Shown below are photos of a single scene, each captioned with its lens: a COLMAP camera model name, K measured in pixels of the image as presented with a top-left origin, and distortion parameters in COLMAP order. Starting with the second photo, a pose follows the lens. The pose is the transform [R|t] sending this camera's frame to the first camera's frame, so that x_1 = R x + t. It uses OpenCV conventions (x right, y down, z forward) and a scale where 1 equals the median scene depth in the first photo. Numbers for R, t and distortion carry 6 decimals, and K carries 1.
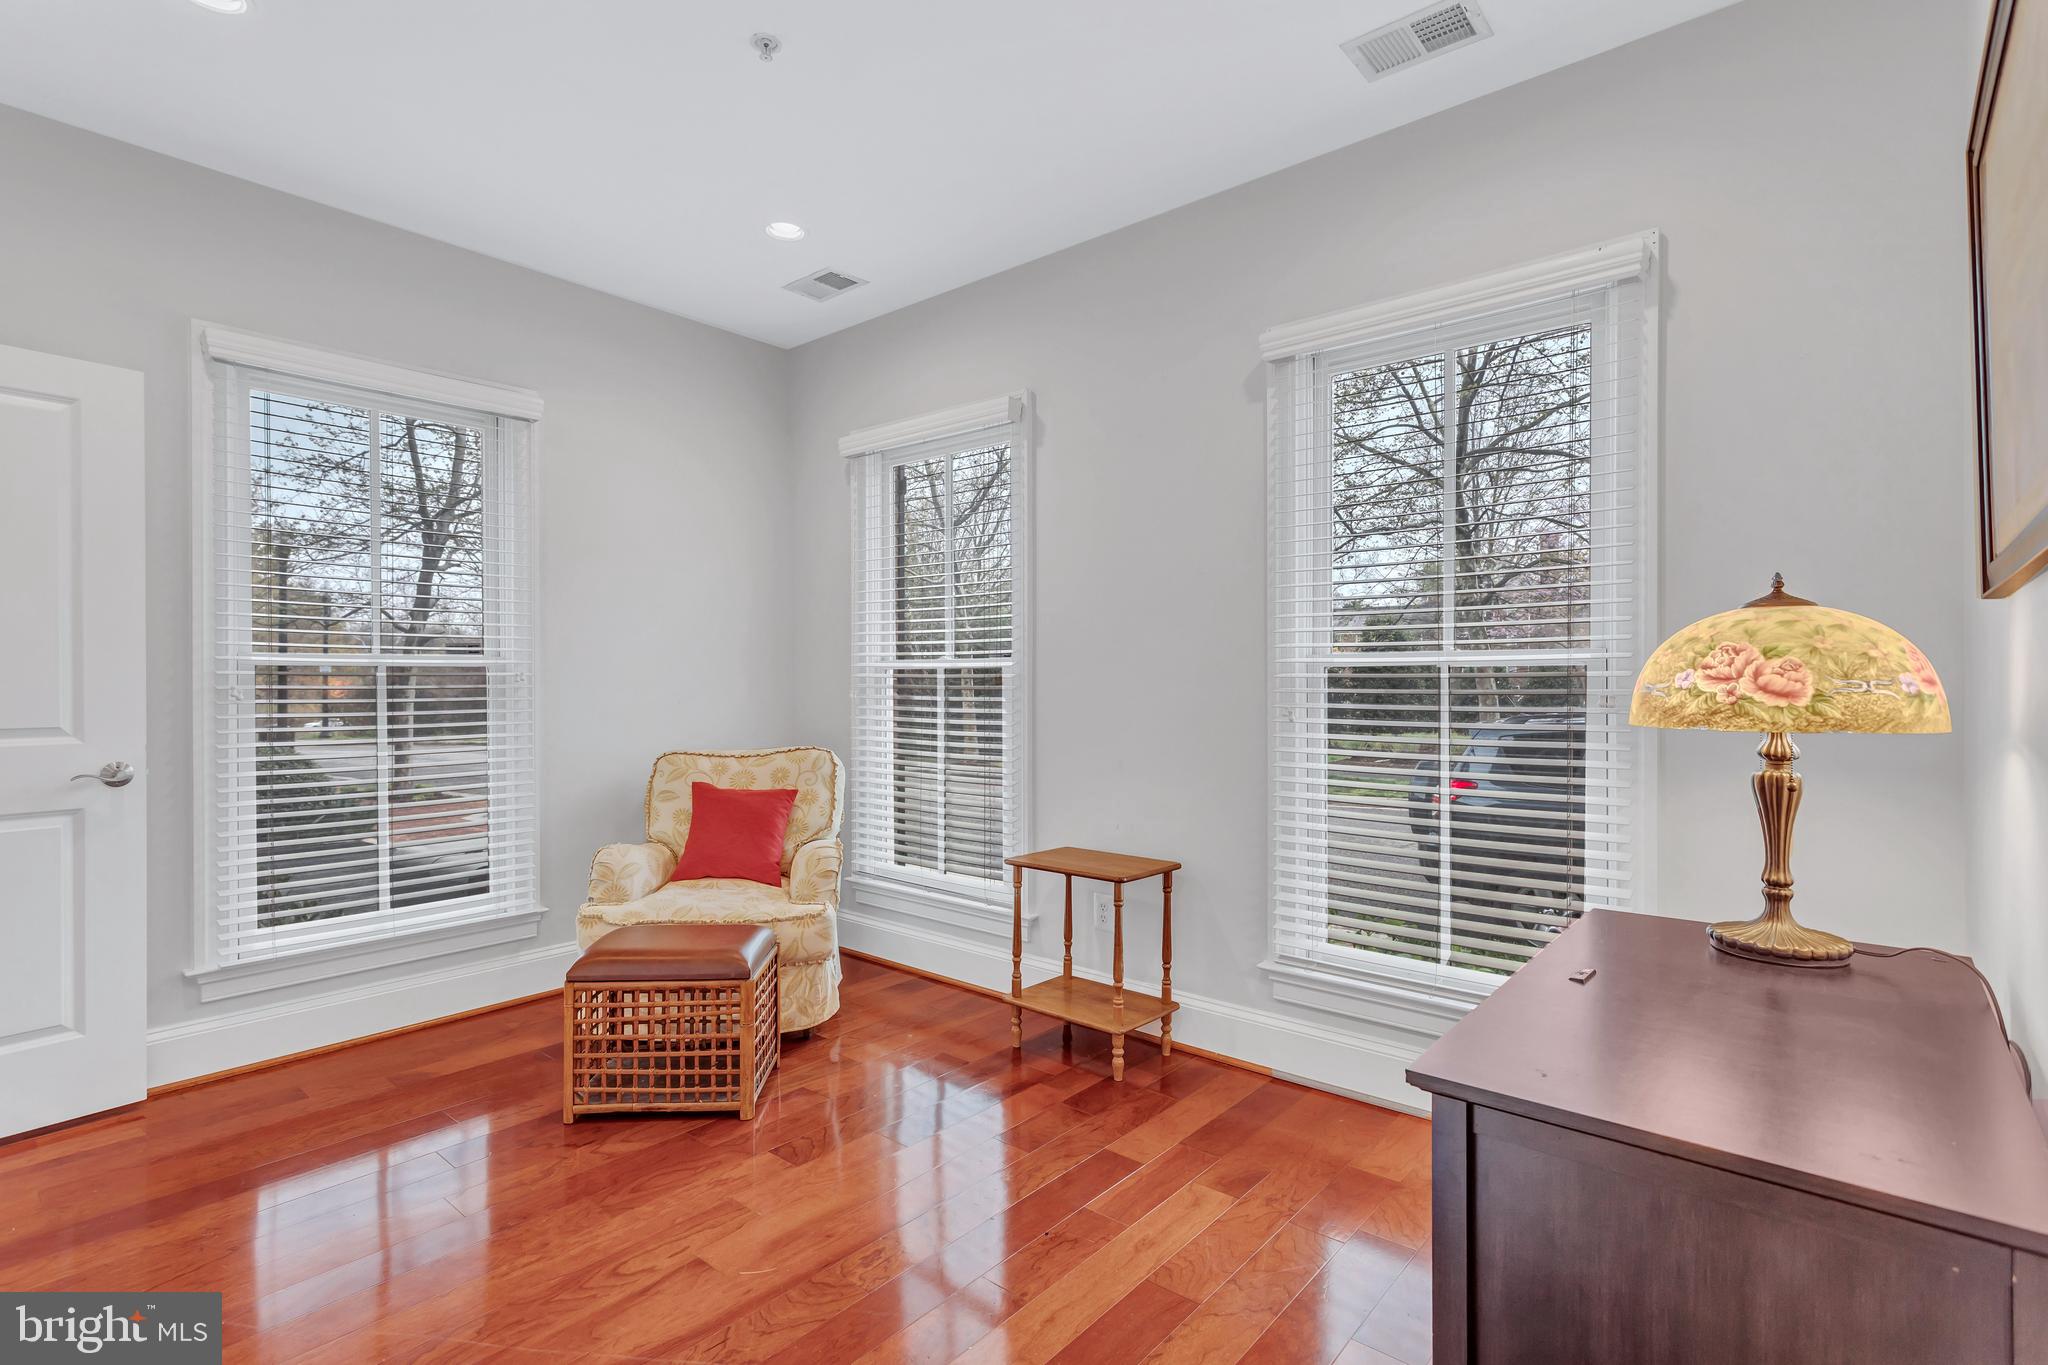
lens RADIAL K [[991.9, 0, 1018.8], [0, 991.9, 680.3], [0, 0, 1]] dist [0.006452, 0.005016]
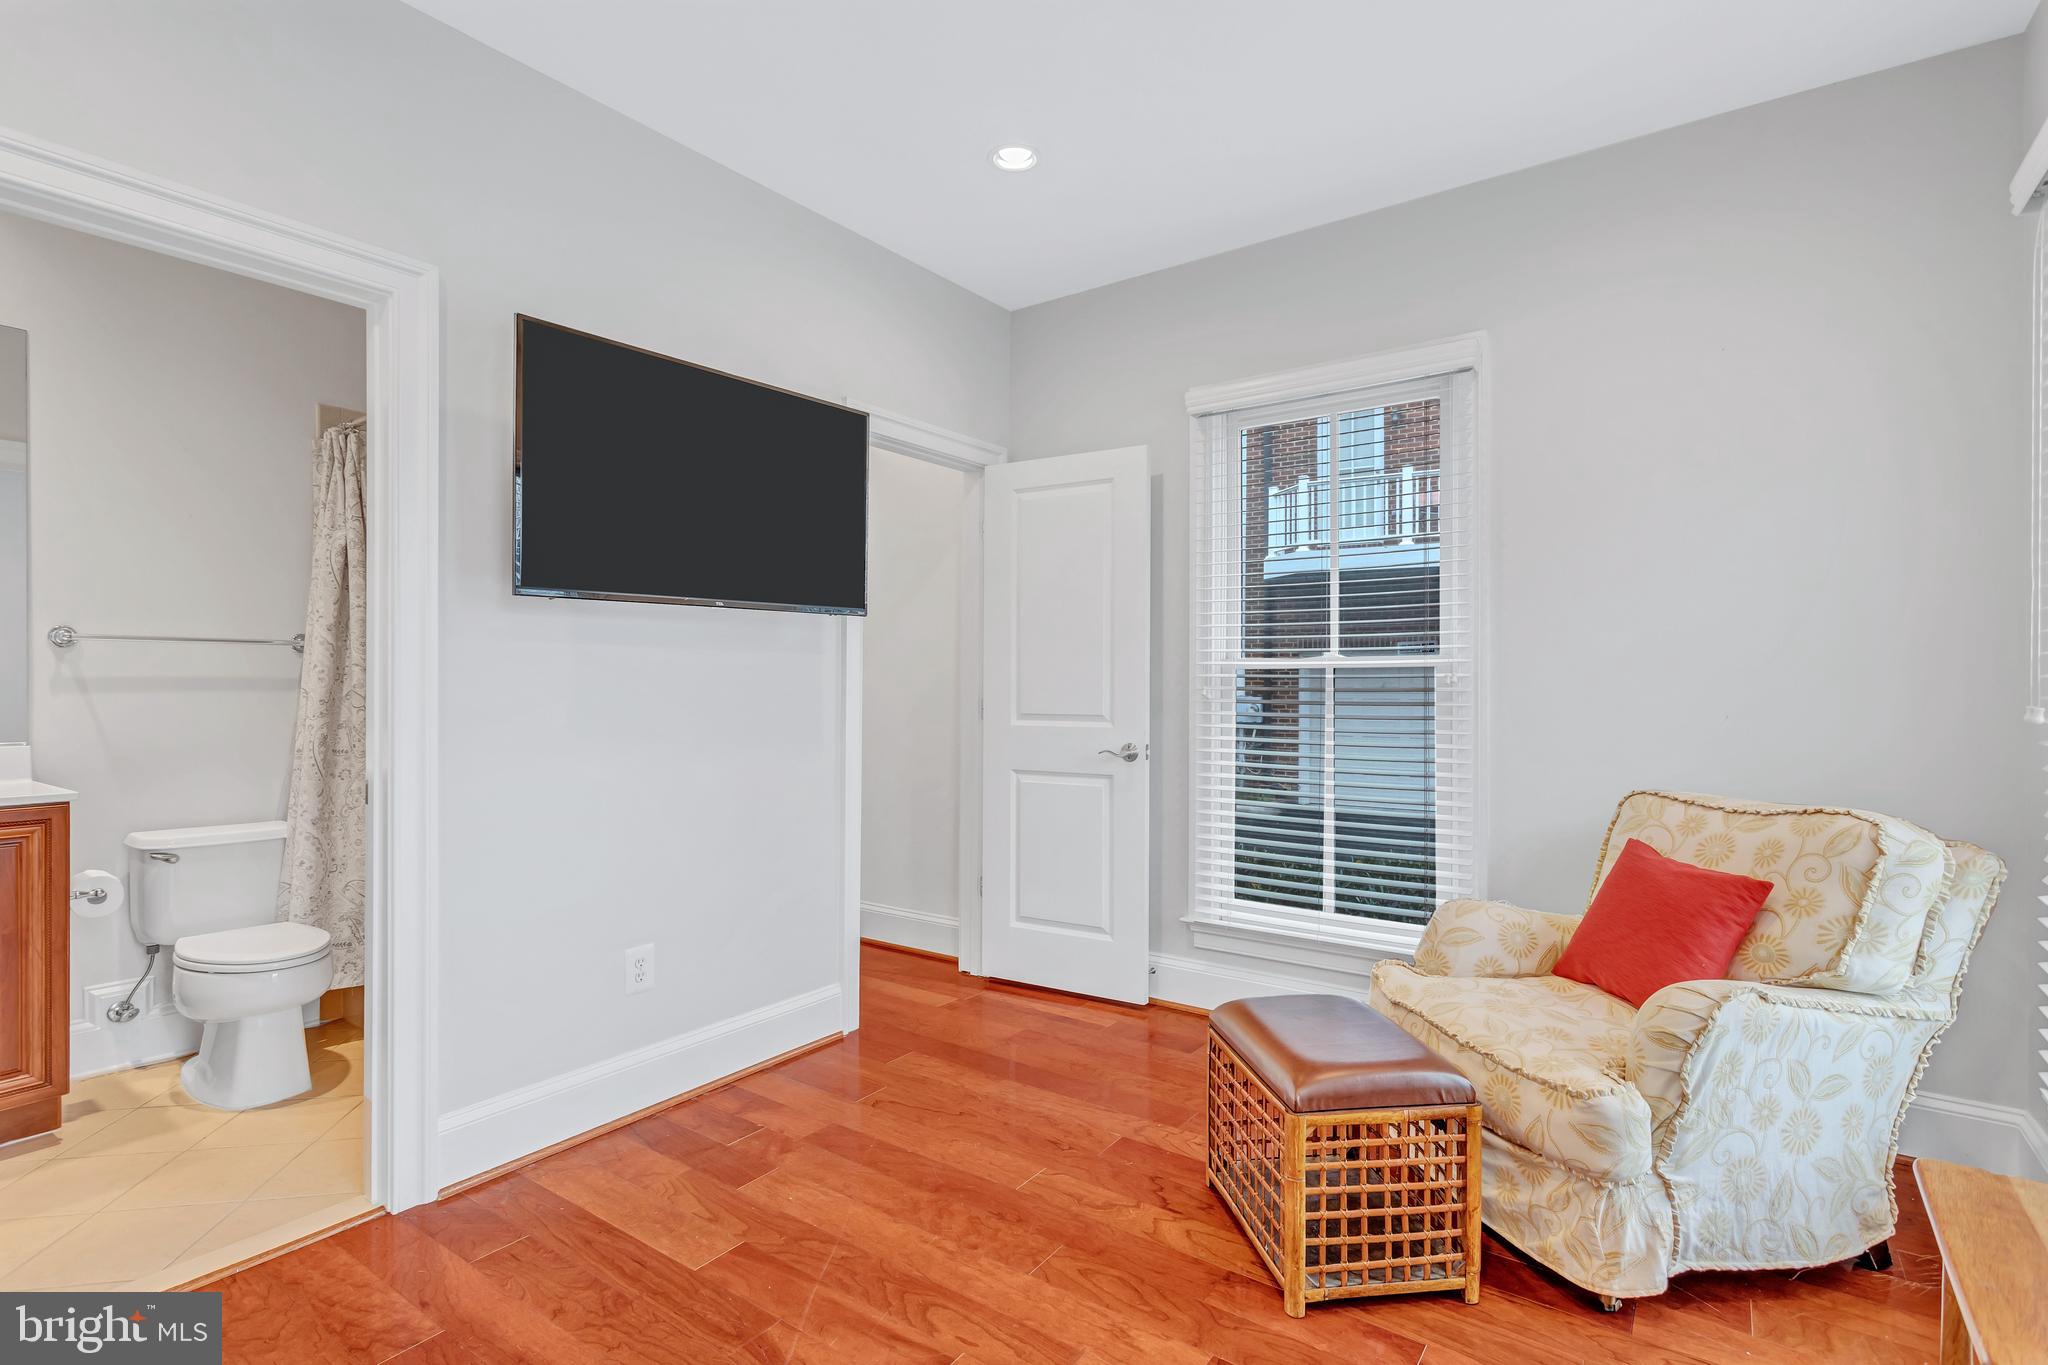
lens RADIAL K [[991.9, 0, 1027.5], [0, 991.9, 678.9], [0, 0, 1]] dist [0.006452, 0.005016]
pose [[0.081140, -0.003984, -0.996695, 0.442184], [-0.004526, 0.999980, -0.004365, 0.002766], [0.996692, 0.004865, 0.081120, 0.825072]]
